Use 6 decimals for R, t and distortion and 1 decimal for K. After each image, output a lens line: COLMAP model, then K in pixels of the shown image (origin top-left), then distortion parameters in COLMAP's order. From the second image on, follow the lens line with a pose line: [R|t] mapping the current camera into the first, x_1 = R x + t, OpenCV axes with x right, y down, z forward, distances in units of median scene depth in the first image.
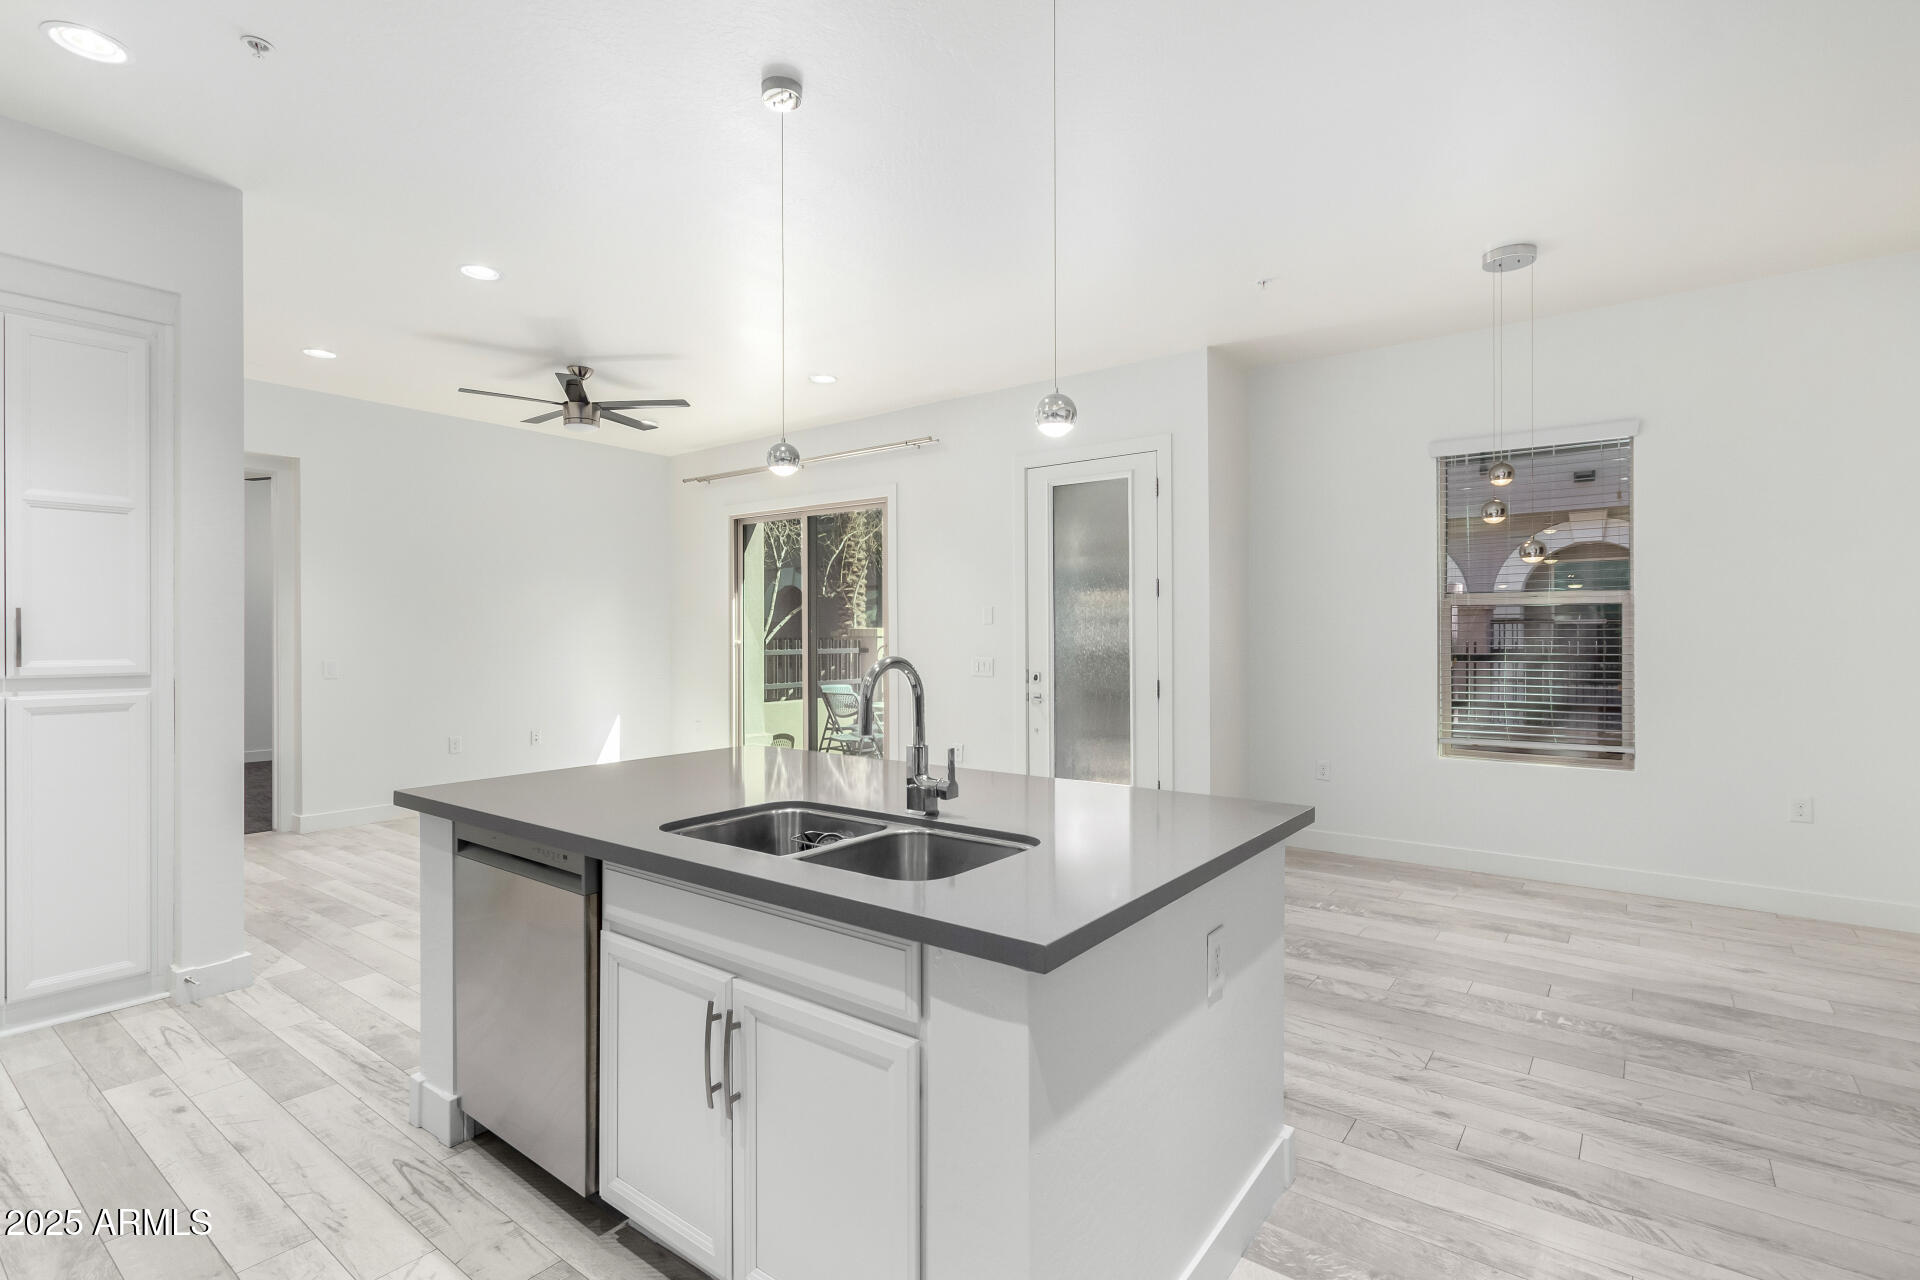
lens RADIAL K [[899.5, 0, 942.7], [0, 899.5, 634.7], [0, 0, 1]] dist [0.009734, -0.003583]
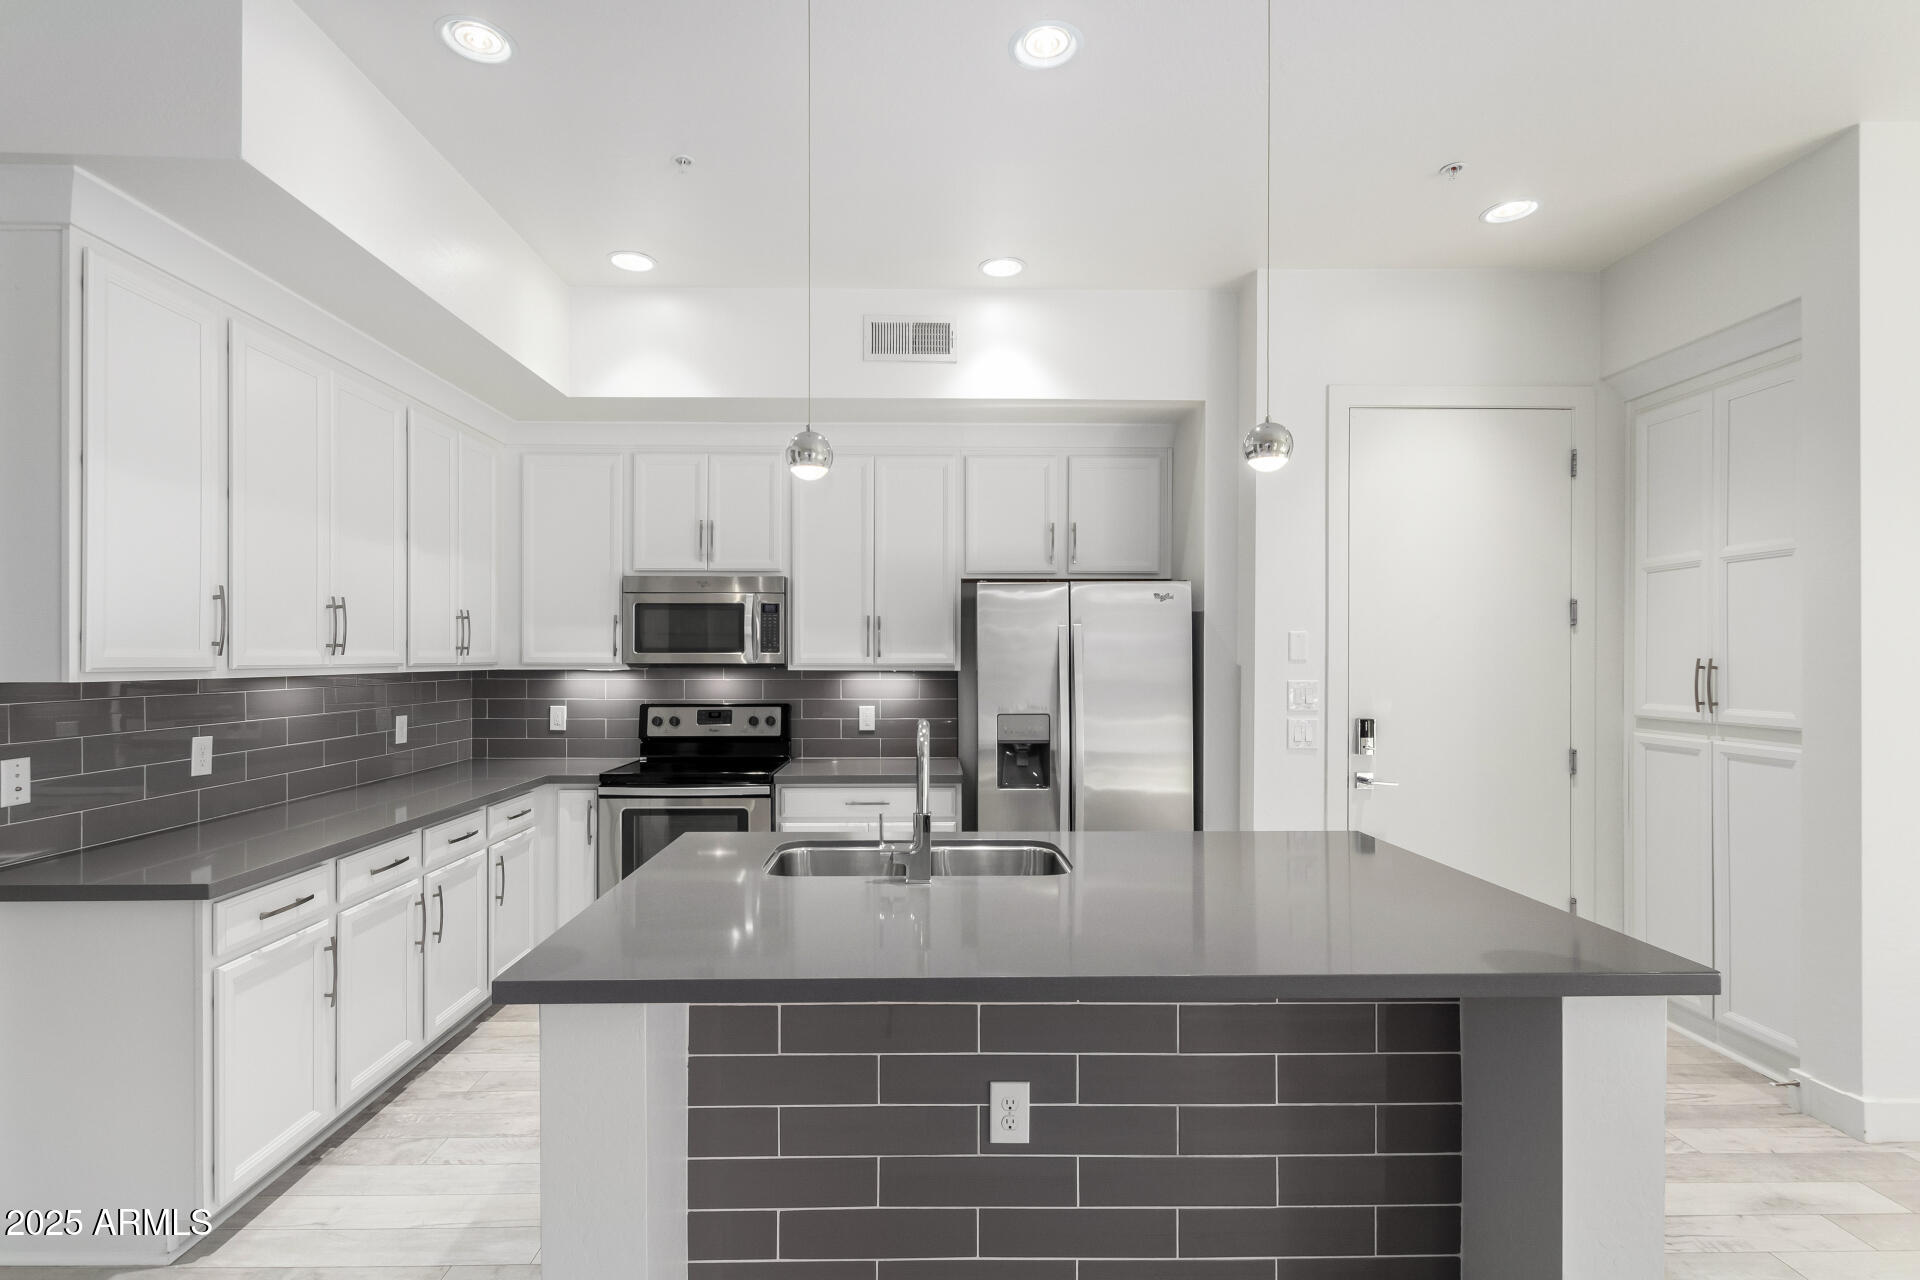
lens RADIAL K [[899.5, 0, 919.2], [0, 899.5, 660.7], [0, 0, 1]] dist [0.009734, -0.003583]
pose [[-0.783790, 0.001774, -0.621023, 0.432159], [0.002019, 0.999998, 0.000308, -0.032444], [0.621022, -0.001013, -0.783792, 1.359677]]
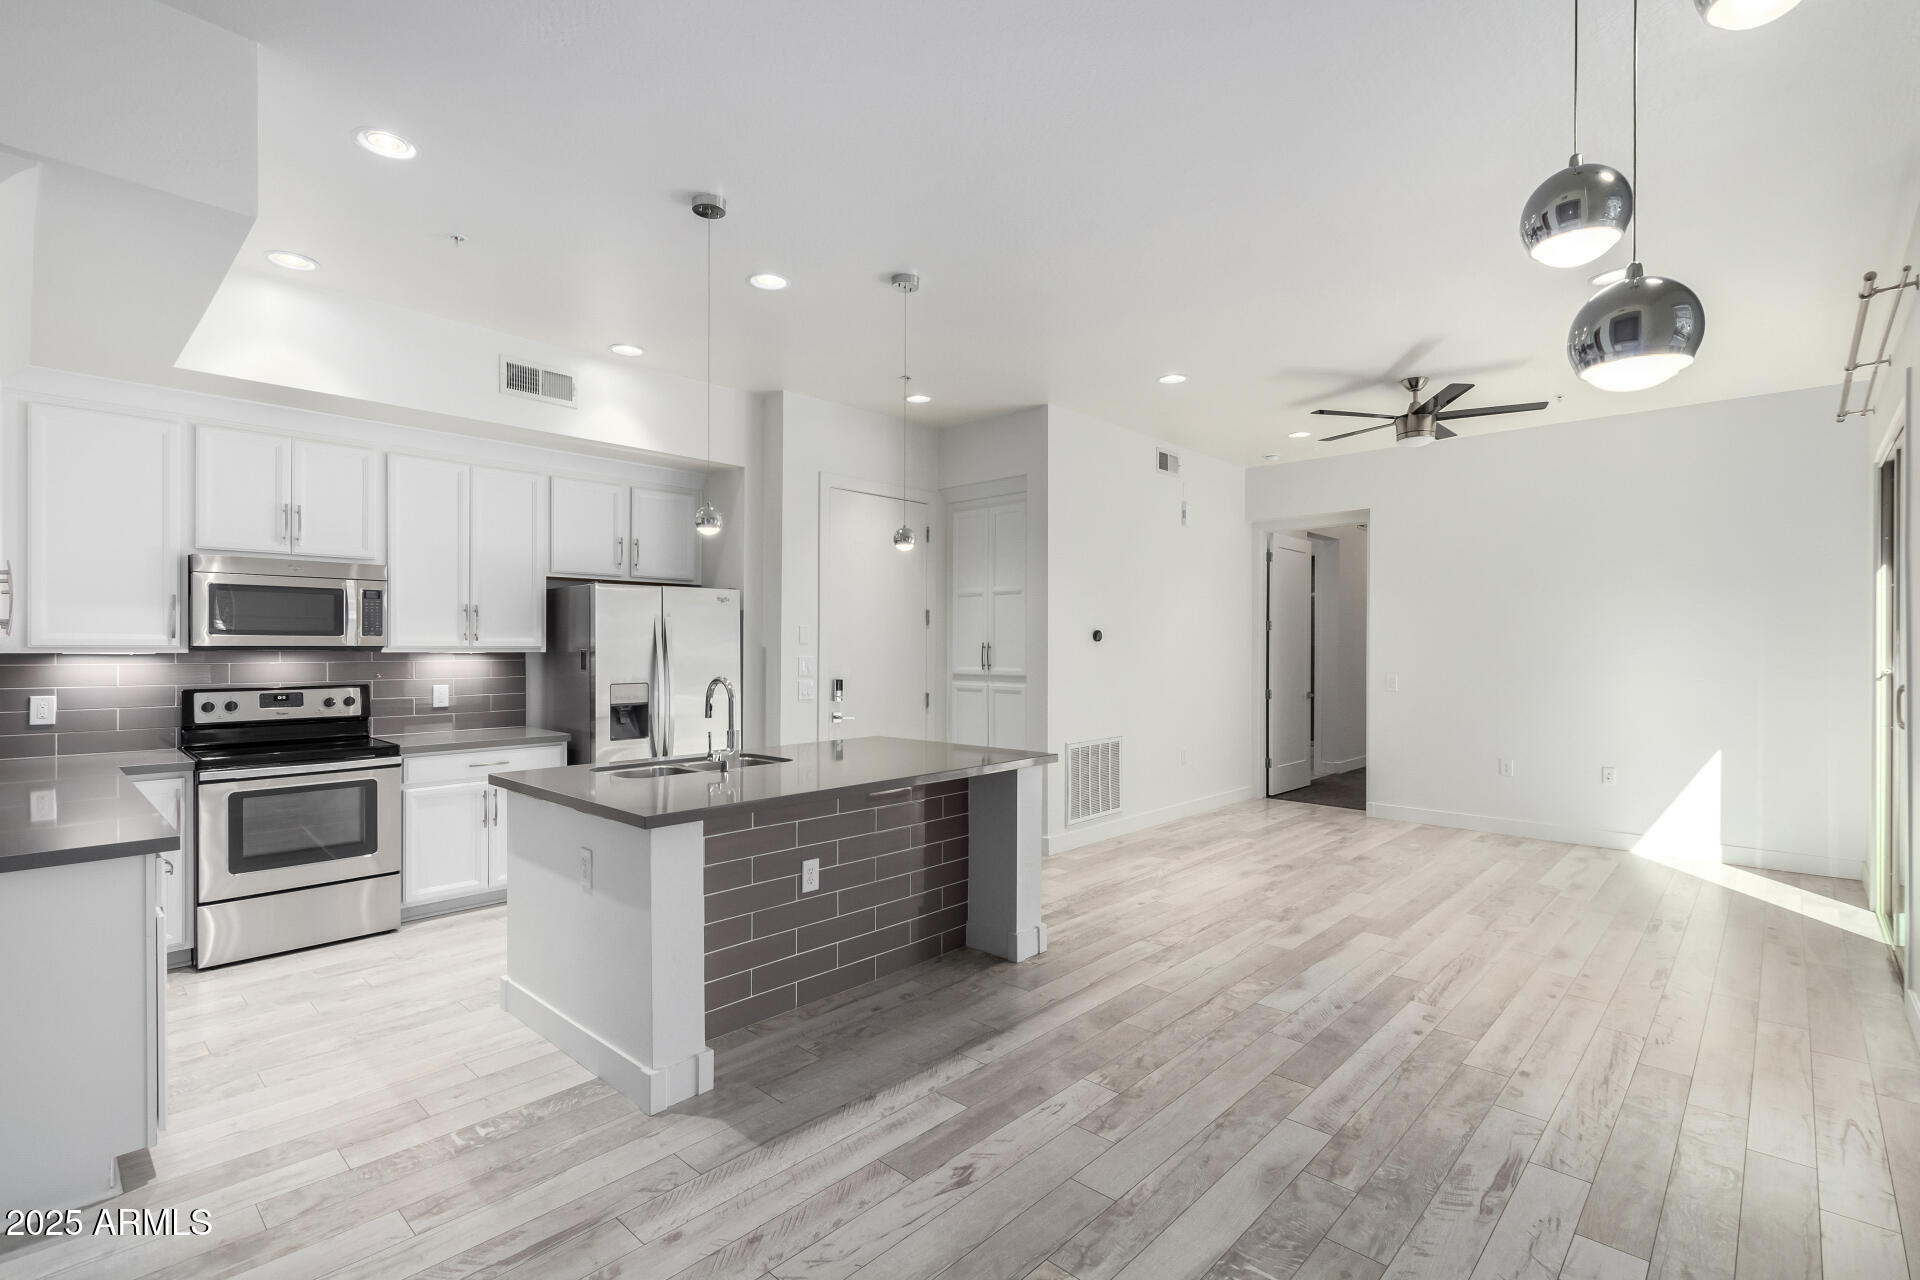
lens RADIAL K [[899.5, 0, 931.3], [0, 899.5, 657.7], [0, 0, 1]] dist [0.009734, -0.003583]
pose [[-0.115760, 0.014724, -0.993168, 1.222232], [0.002064, 0.999892, 0.014584, -0.028292], [0.993275, -0.000361, -0.115778, 1.199558]]
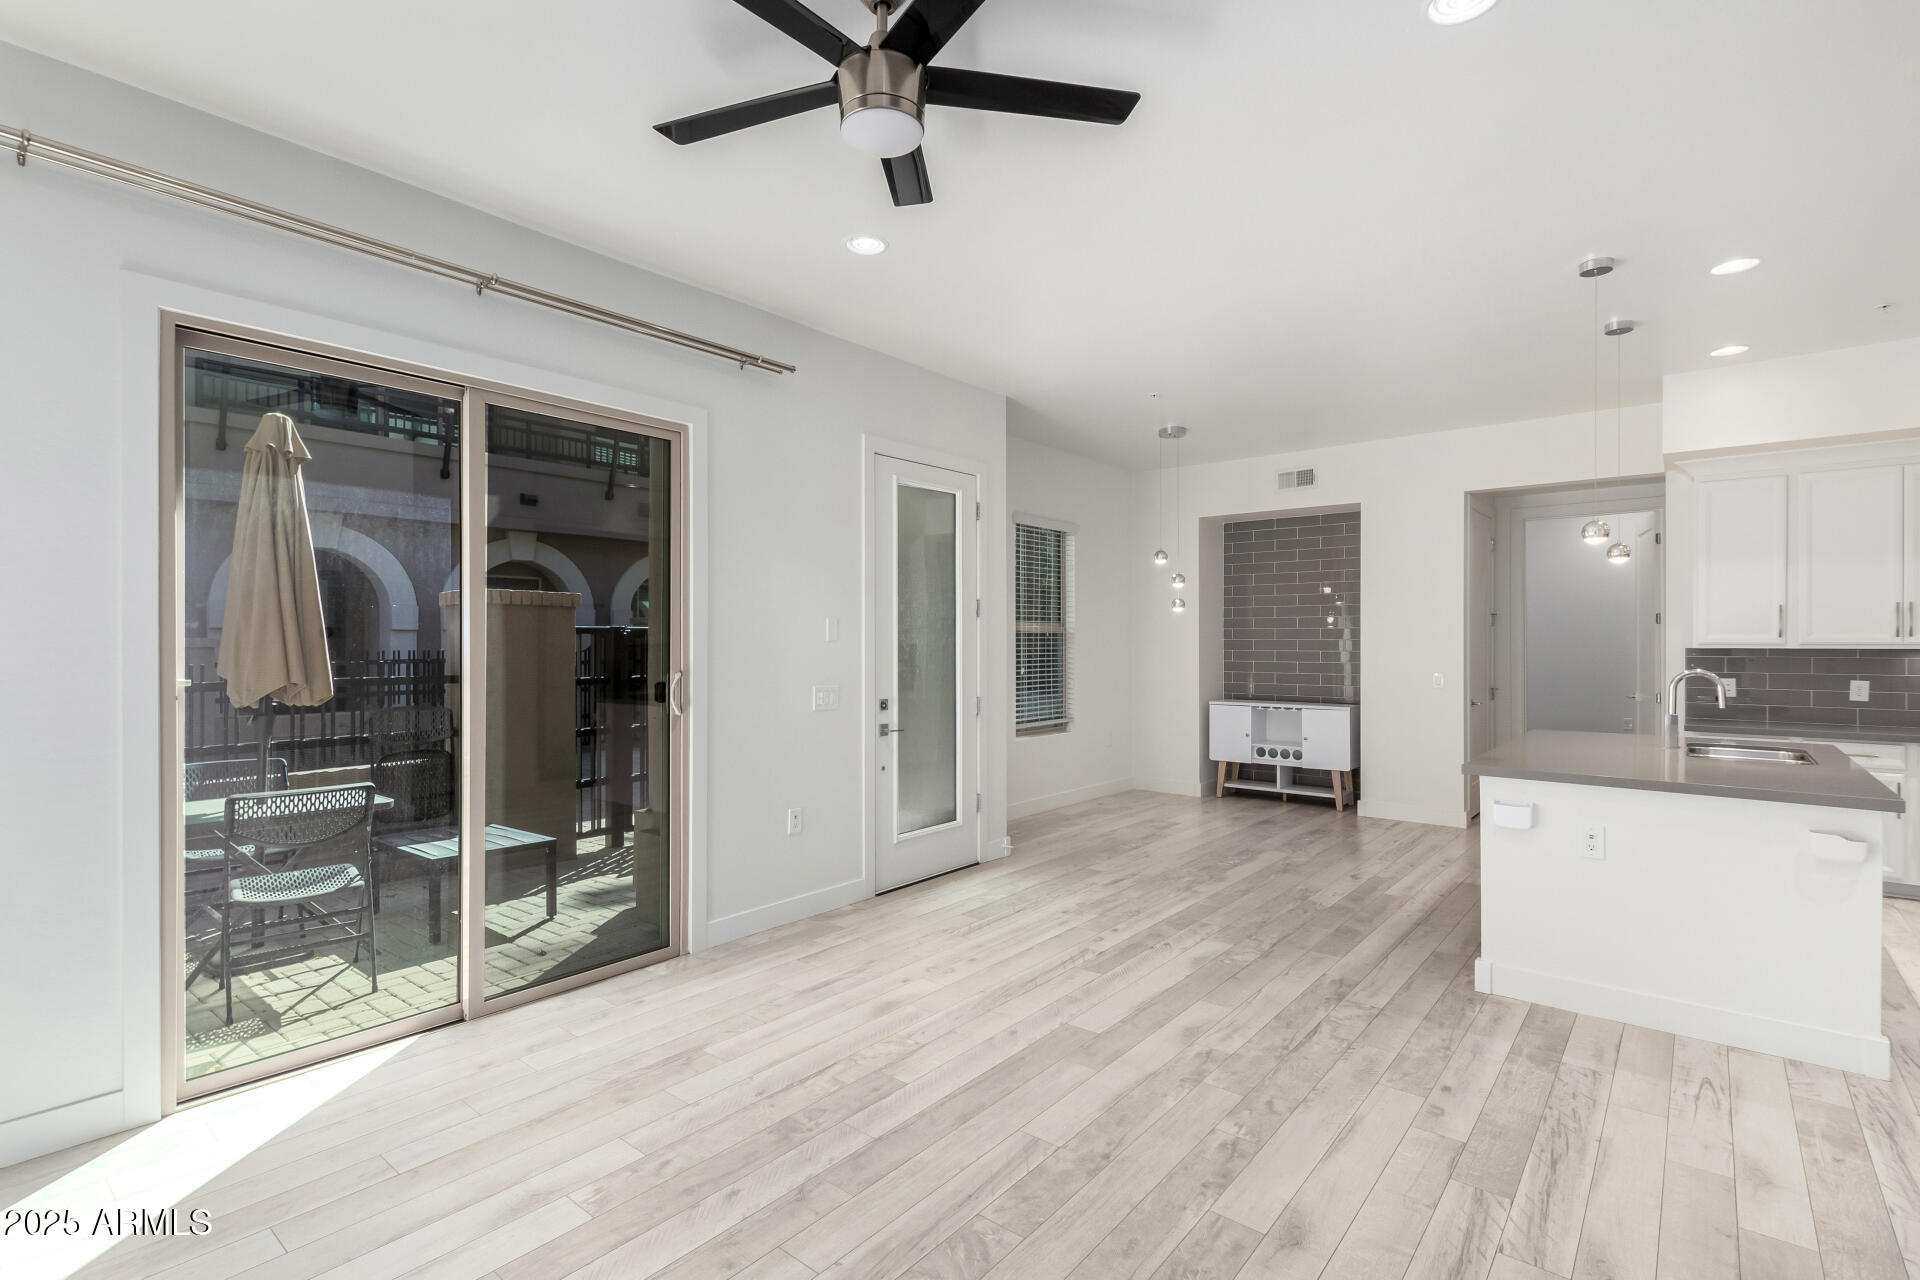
lens RADIAL K [[899.5, 0, 953.7], [0, 899.5, 642.1], [0, 0, 1]] dist [0.009734, -0.003583]
pose [[0.040047, 0.000999, 0.999197, -1.599024], [-0.005040, 0.999987, -0.000798, -0.019016], [-0.999185, -0.005004, 0.040052, 1.915401]]
